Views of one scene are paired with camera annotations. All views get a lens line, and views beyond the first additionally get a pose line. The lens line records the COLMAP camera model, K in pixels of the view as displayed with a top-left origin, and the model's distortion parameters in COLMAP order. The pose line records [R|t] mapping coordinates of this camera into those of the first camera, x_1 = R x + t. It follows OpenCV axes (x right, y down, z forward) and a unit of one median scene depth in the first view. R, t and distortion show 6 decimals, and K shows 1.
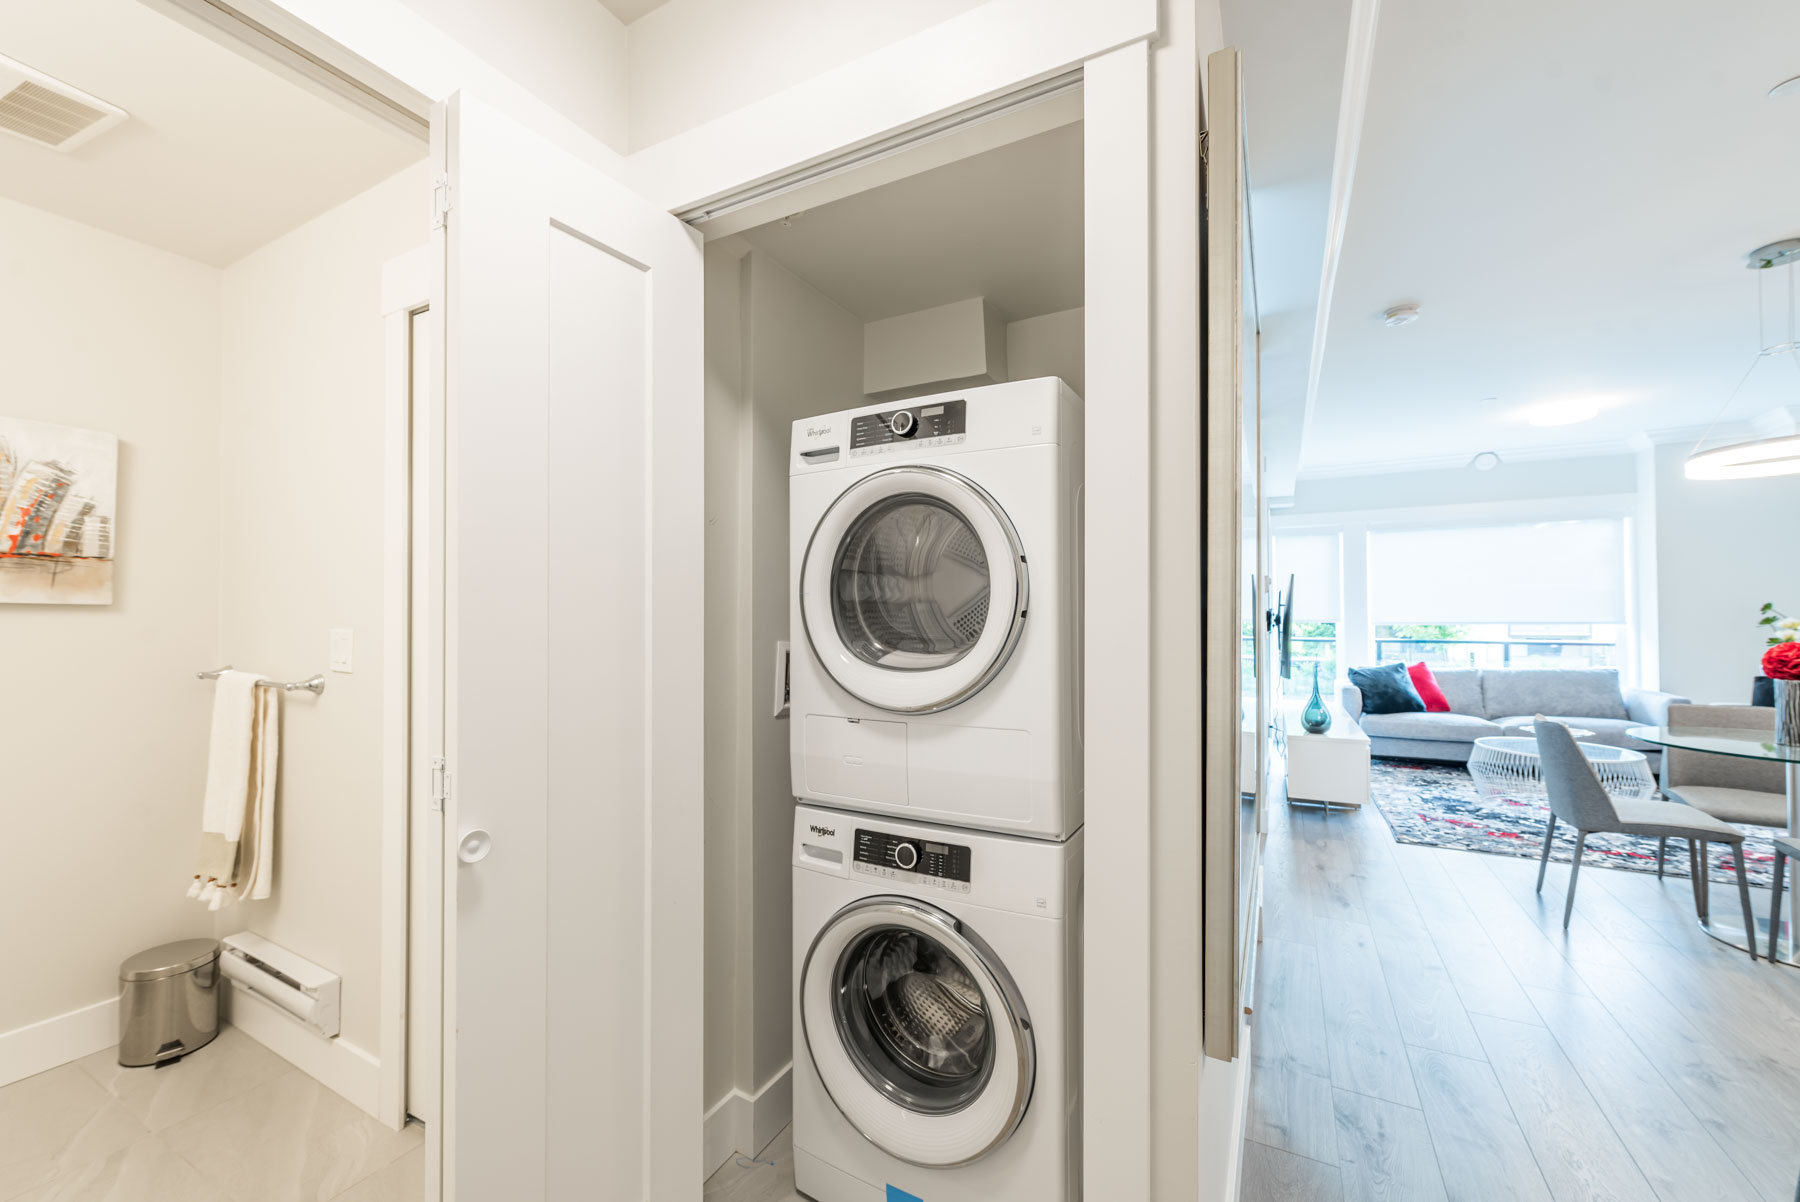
lens RADIAL K [[692.5, 0, 897.6], [0, 692.5, 607.7], [0, 0, 1]] dist [0.002721, 0.000177]
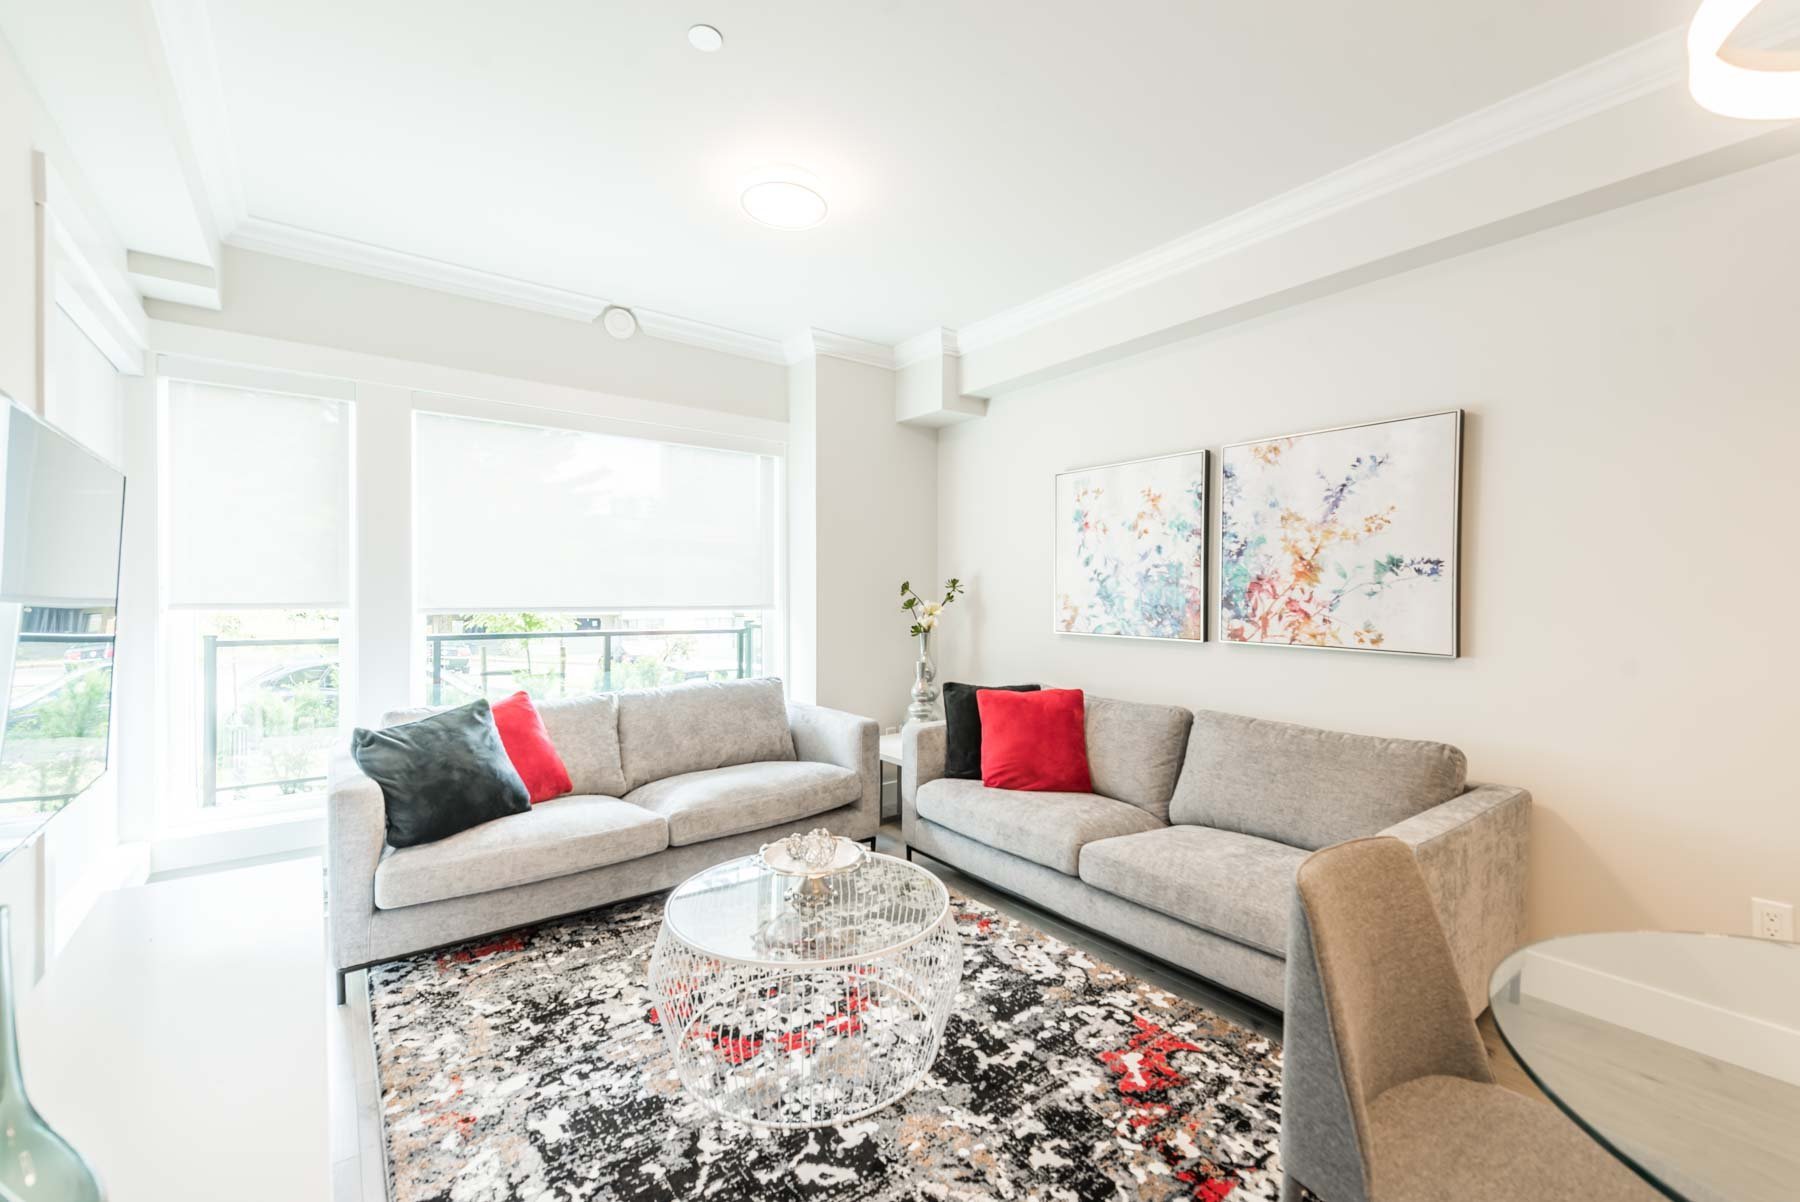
lens RADIAL K [[746.1, 0, 900.0], [0, 746.1, 601.0], [0, 0, 1]] dist [-0.000030, -0.000146]
pose [[0.399676, 0.001353, 0.916655, 0.433385], [-0.017871, 0.999820, 0.006317, 0.009129], [-0.916482, -0.018906, 0.399629, 0.617878]]
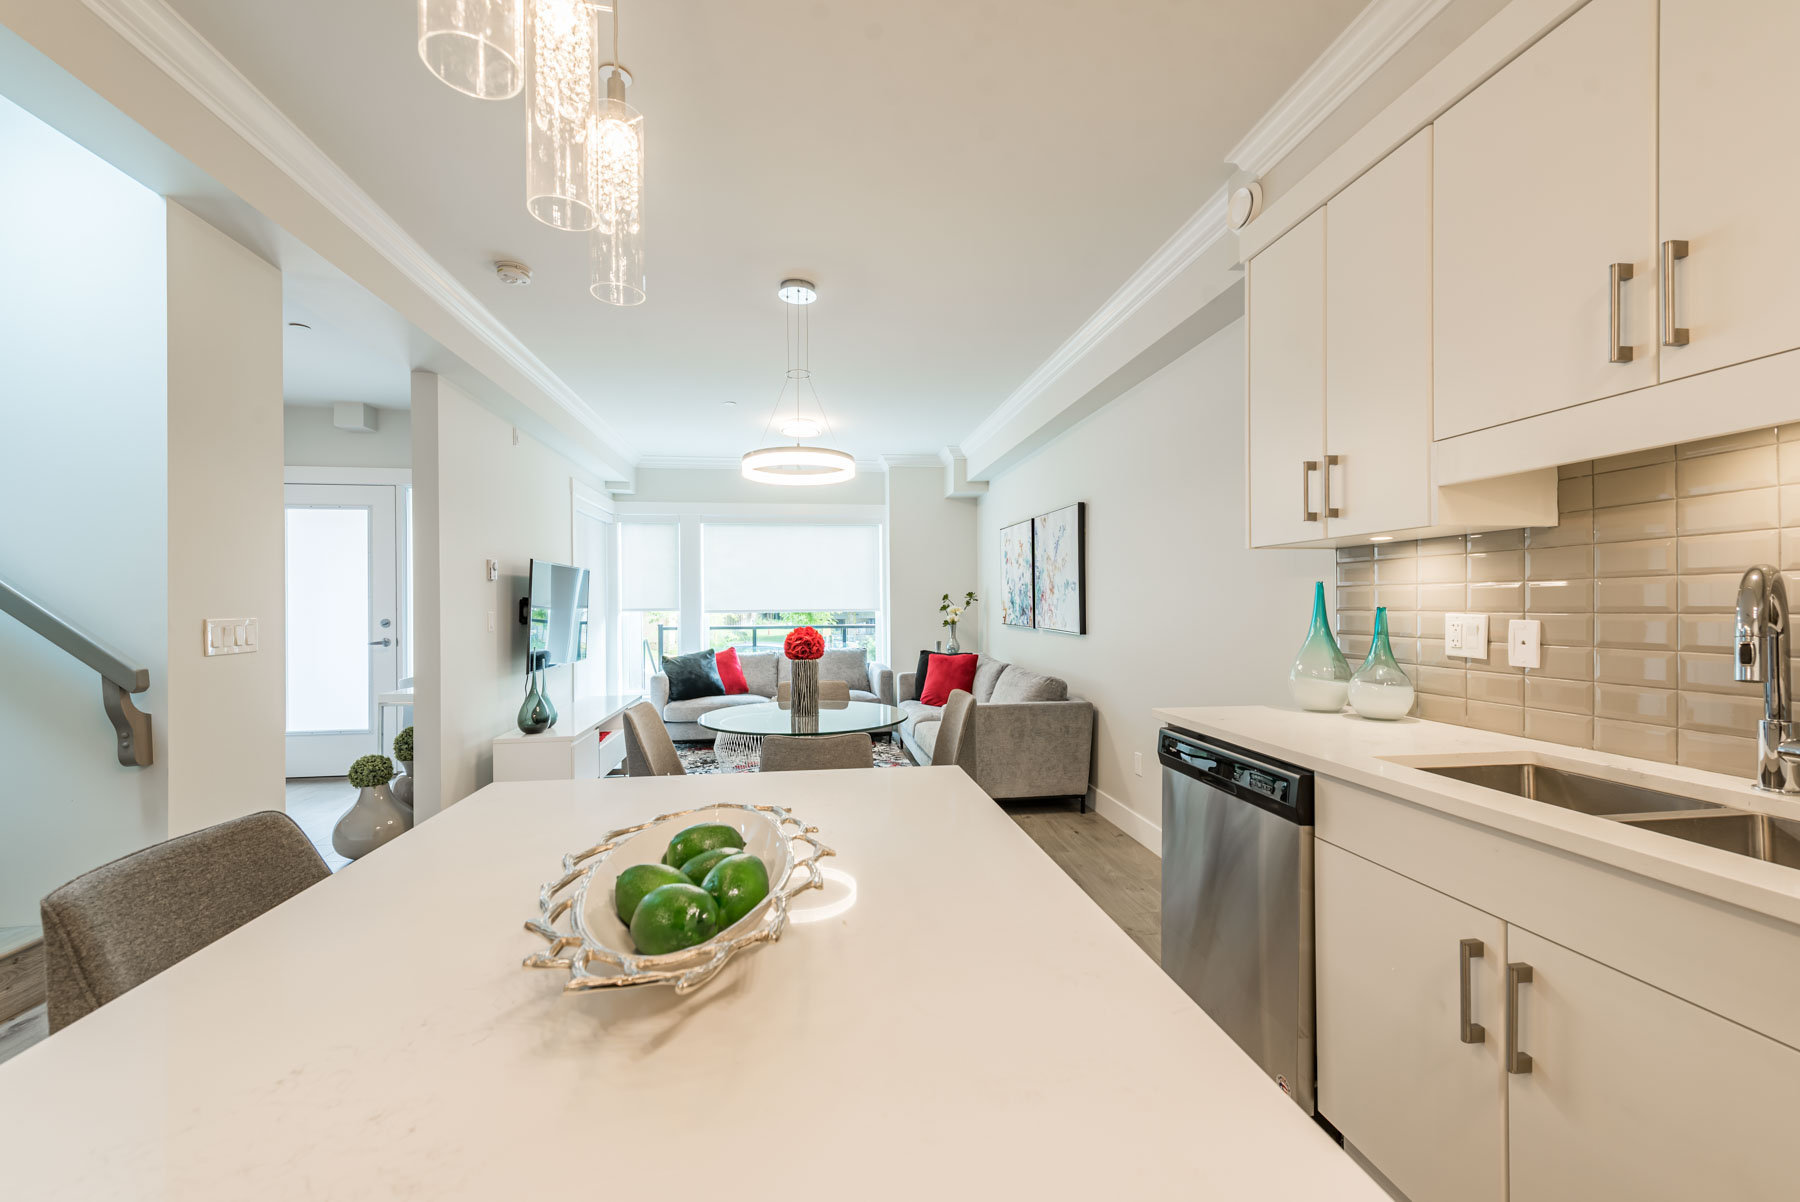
lens RADIAL K [[708.7, 0, 881.5], [0, 708.7, 603.5], [0, 0, 1]] dist [0.012652, -0.005211]
pose [[0.811198, -0.000835, 0.584772, 0.335815], [-0.005295, 0.999947, 0.008773, -0.000627], [-0.584748, -0.010213, 0.811151, -0.021874]]
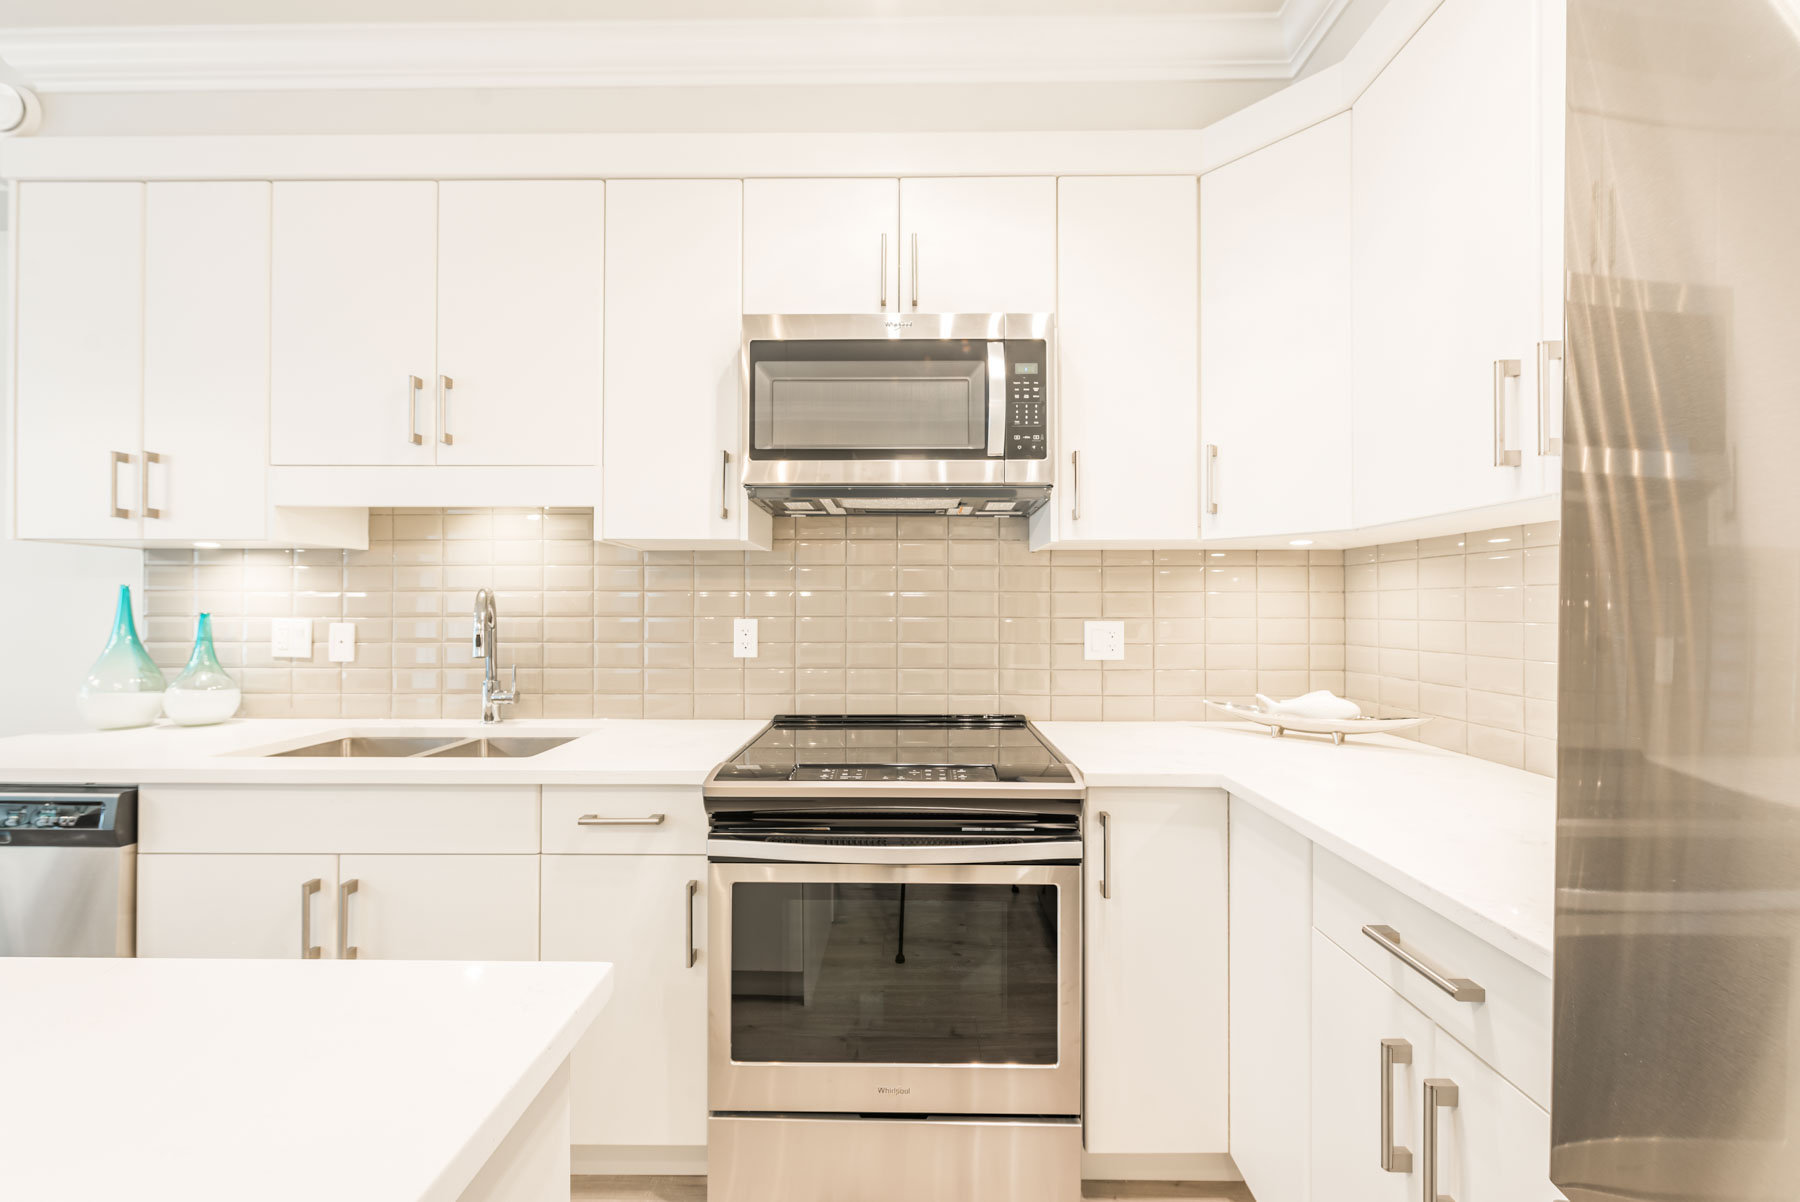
lens RADIAL K [[715.4, 0, 913.5], [0, 715.4, 605.3], [0, 0, 1]] dist [0.007060, -0.000260]
pose [[-0.467167, 0.004566, 0.884157, 0.259203], [-0.014239, 0.999818, -0.012686, -0.001361], [-0.884054, -0.018516, -0.467017, -0.024276]]
